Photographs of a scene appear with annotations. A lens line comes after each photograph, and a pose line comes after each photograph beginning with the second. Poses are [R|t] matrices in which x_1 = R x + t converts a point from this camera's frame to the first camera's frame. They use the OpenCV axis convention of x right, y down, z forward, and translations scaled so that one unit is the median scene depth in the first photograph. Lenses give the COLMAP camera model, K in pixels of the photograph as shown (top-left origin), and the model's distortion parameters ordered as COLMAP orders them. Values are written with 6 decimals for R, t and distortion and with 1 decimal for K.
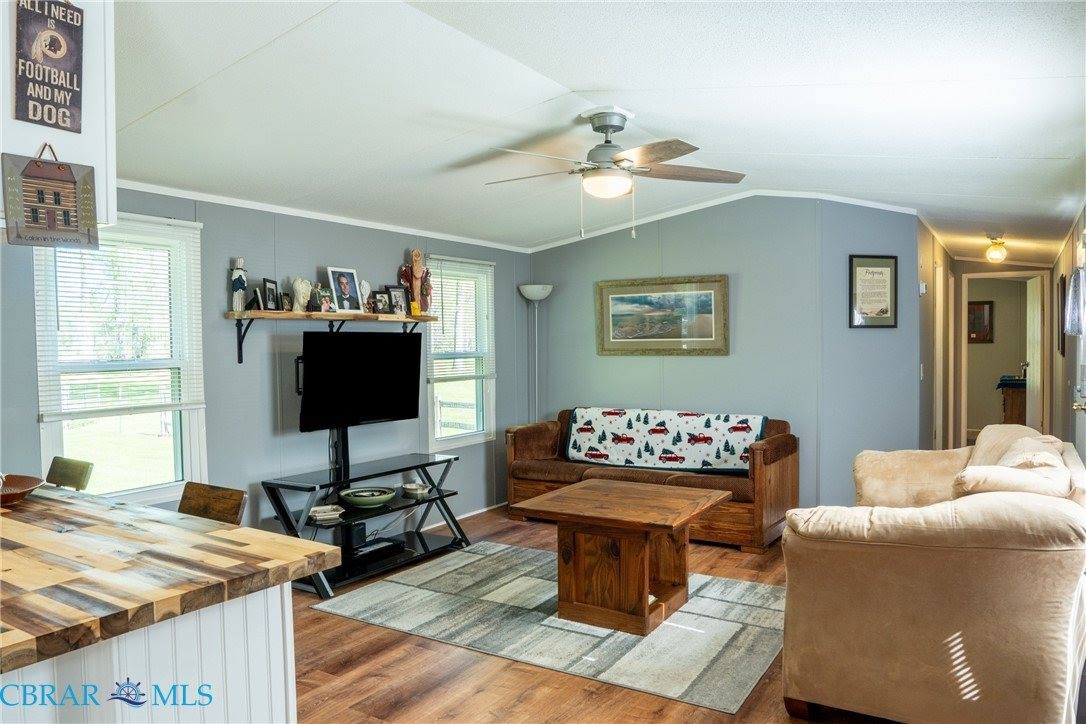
lens RADIAL K [[764.4, 0, 543.0], [0, 764.4, 362.0], [0, 0, 1]] dist [-0.064762, 0.031338]
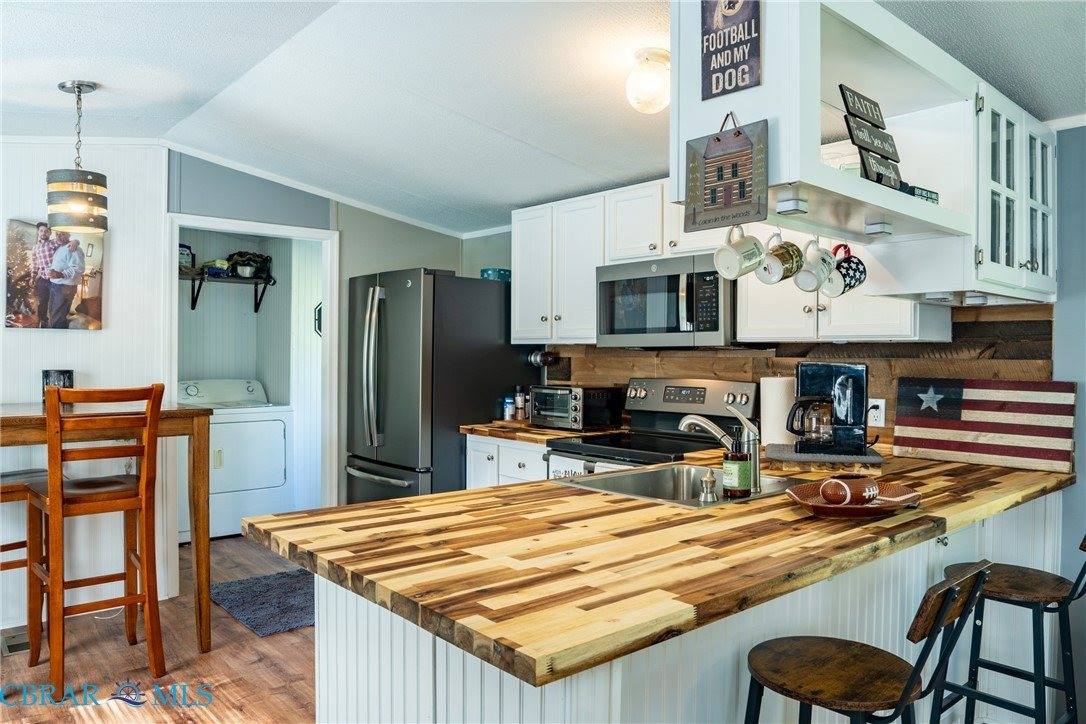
lens RADIAL K [[764.4, 0, 543.0], [0, 764.4, 362.0], [0, 0, 1]] dist [-0.064762, 0.031338]
pose [[-0.284936, 0.015896, -0.958415, 0.277807], [-0.031651, 0.999161, 0.025982, -0.008820], [0.958024, 0.037738, -0.284194, 1.048756]]
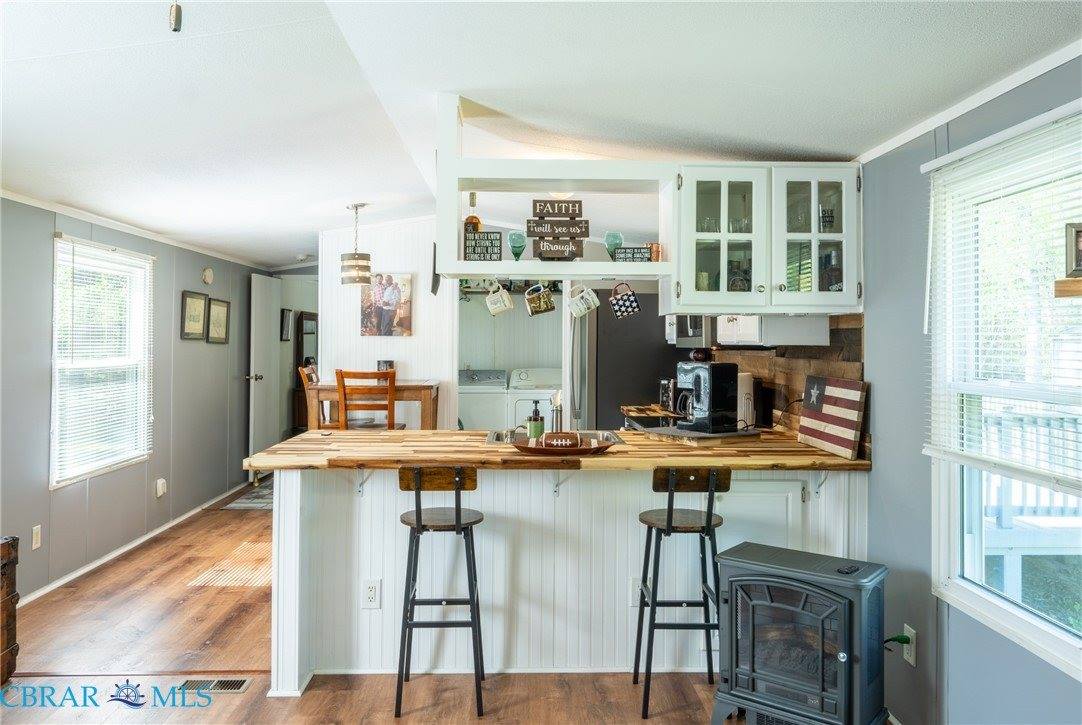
lens RADIAL K [[821.8, 0, 540.5], [0, 821.8, 331.6], [0, 0, 1]] dist [0.008705, 0.001311]
pose [[-0.828878, -0.000609, -0.559429, 0.230839], [-0.012660, 0.999764, 0.017669, -0.101888], [0.559286, 0.021728, -0.828690, 2.761048]]
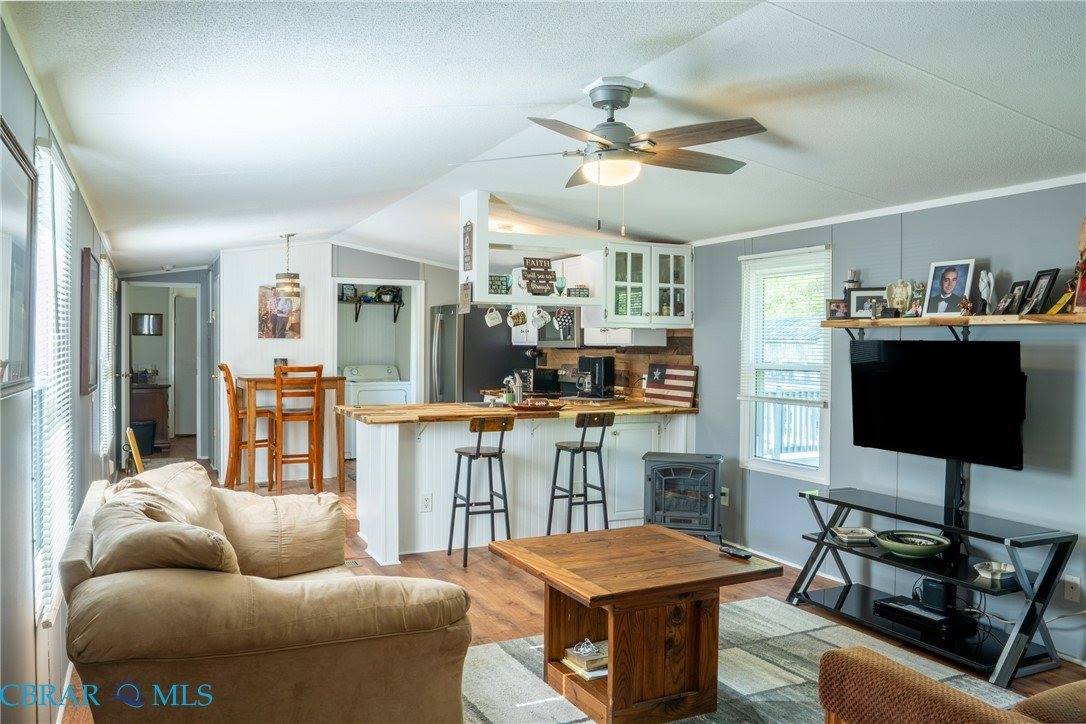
lens RADIAL K [[822.6, 0, 543.0], [0, 822.6, 362.0], [0, 0, 1]] dist [-0.052773, 0.000886]
pose [[-0.528400, 0.022959, -0.848685, 1.843738], [-0.026823, 0.998684, 0.043716, -0.113571], [0.848572, 0.045864, -0.527089, 2.901169]]
